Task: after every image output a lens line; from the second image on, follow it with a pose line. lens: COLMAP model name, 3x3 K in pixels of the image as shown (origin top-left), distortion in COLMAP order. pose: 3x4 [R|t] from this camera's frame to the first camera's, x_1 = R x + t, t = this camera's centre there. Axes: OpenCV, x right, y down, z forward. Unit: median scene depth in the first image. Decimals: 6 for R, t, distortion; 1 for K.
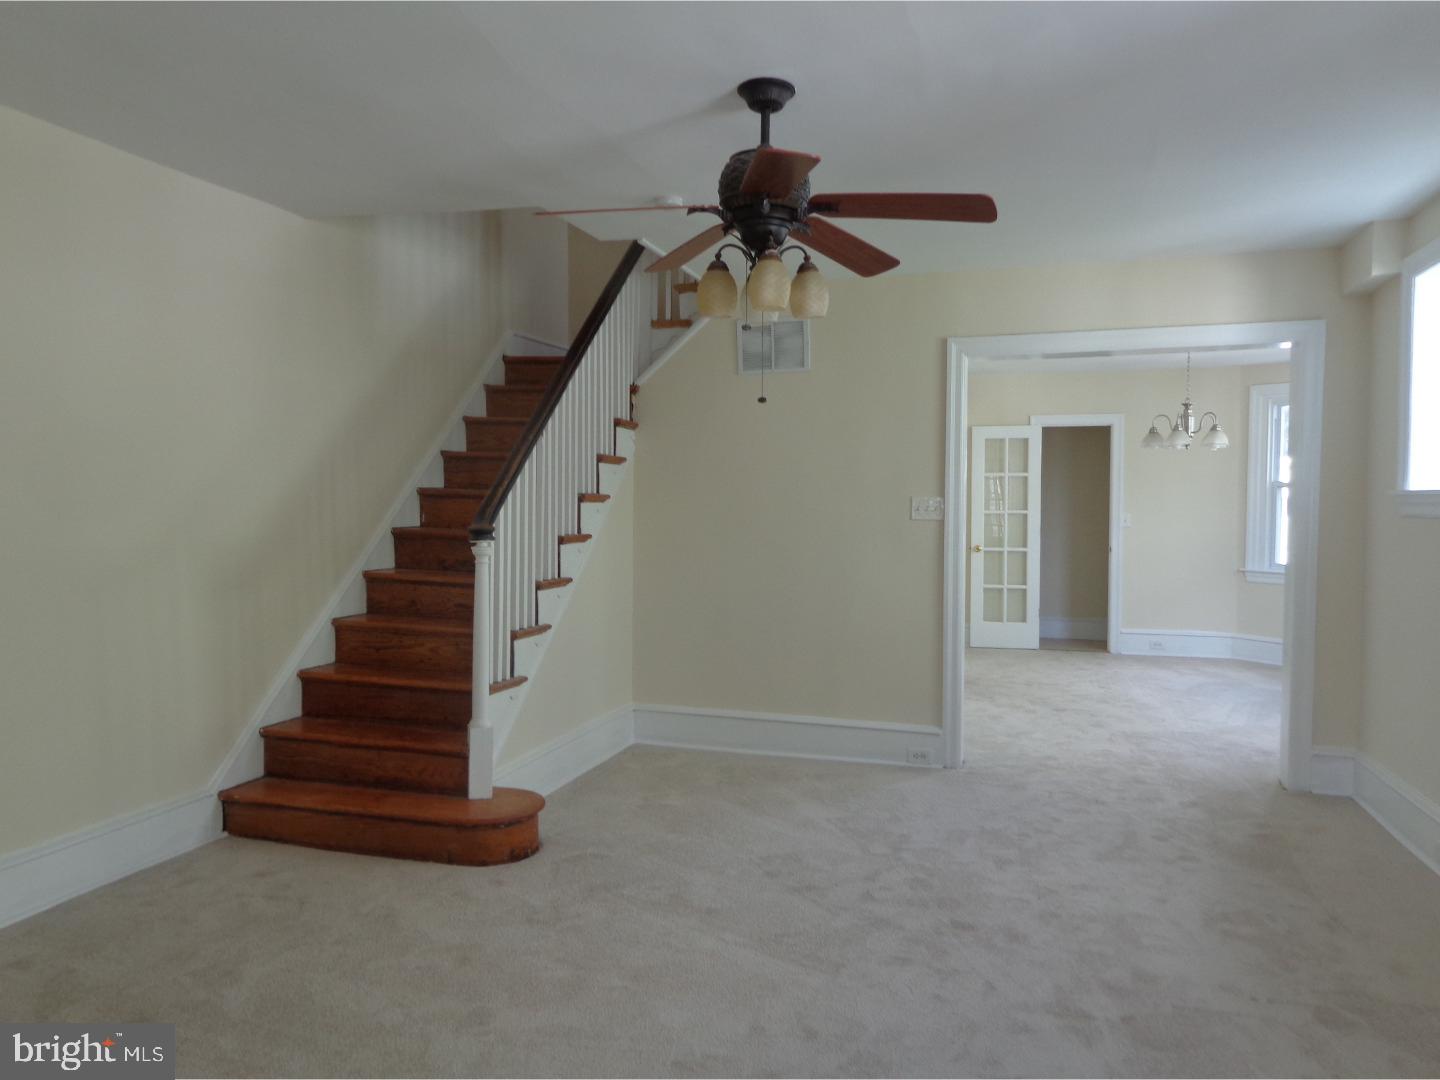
lens RADIAL K [[1016.4, 0, 720.0], [0, 1016.4, 540.0], [0, 0, 1]] dist [-0.011319, 0.007376]
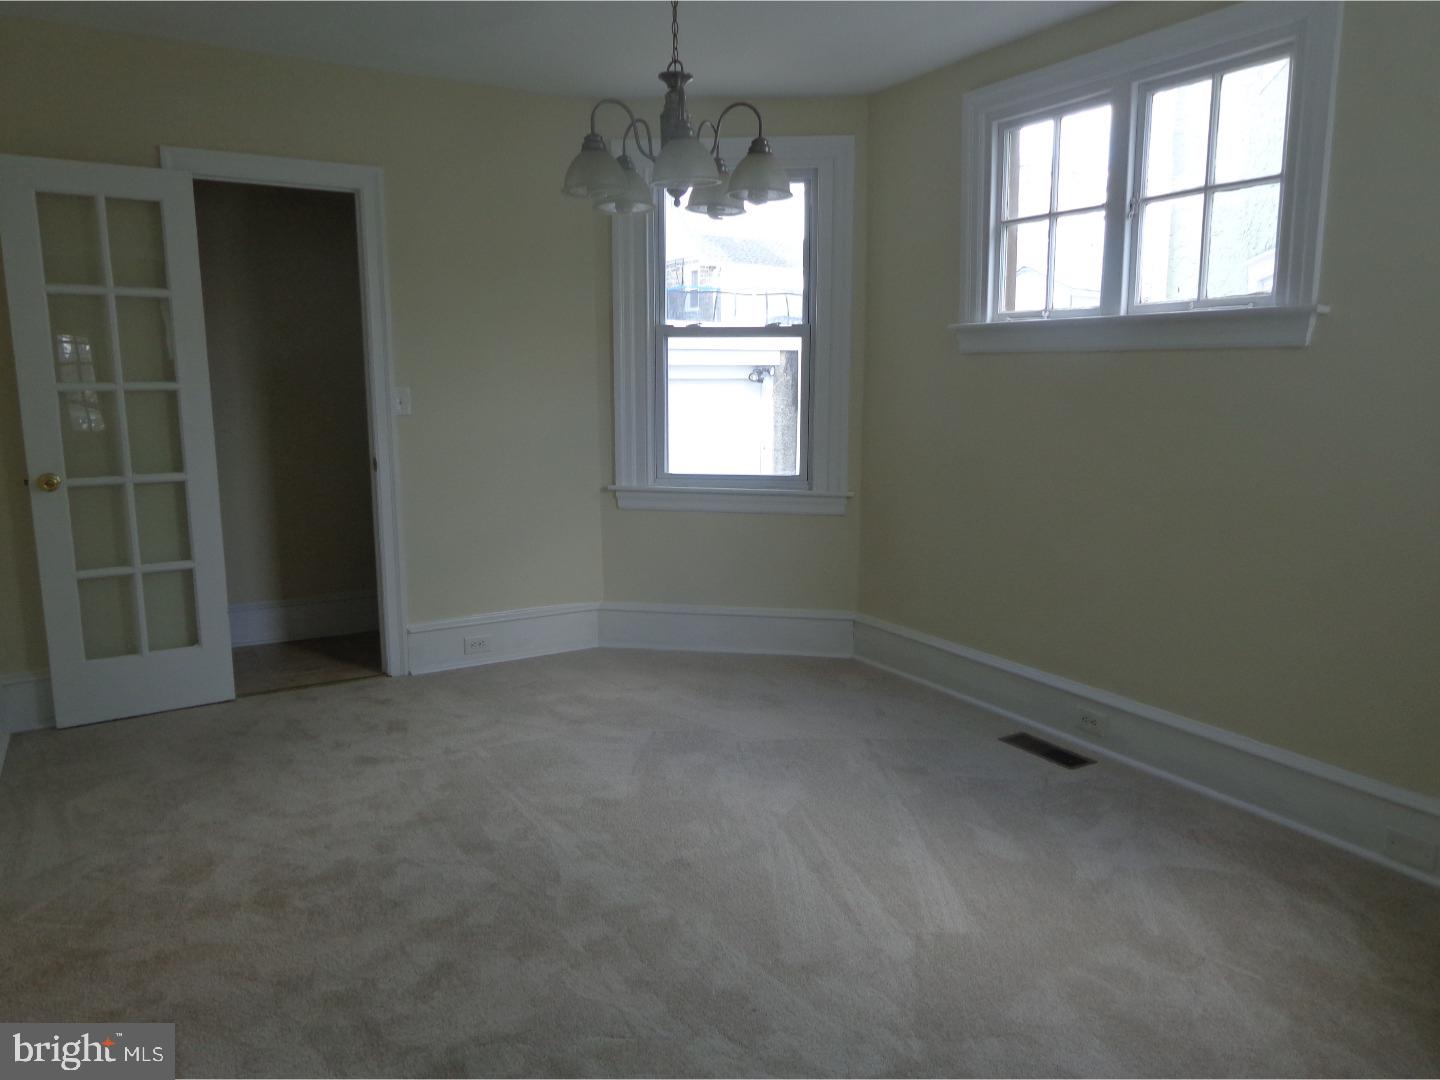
lens RADIAL K [[993.0, 0, 715.2], [0, 993.0, 541.1], [0, 0, 1]] dist [0.000509, -0.000667]
pose [[0.673235, -0.124130, 0.728935, 0.098187], [0.028714, 0.989454, 0.141974, -0.010752], [-0.738871, -0.074651, 0.669699, 0.373906]]
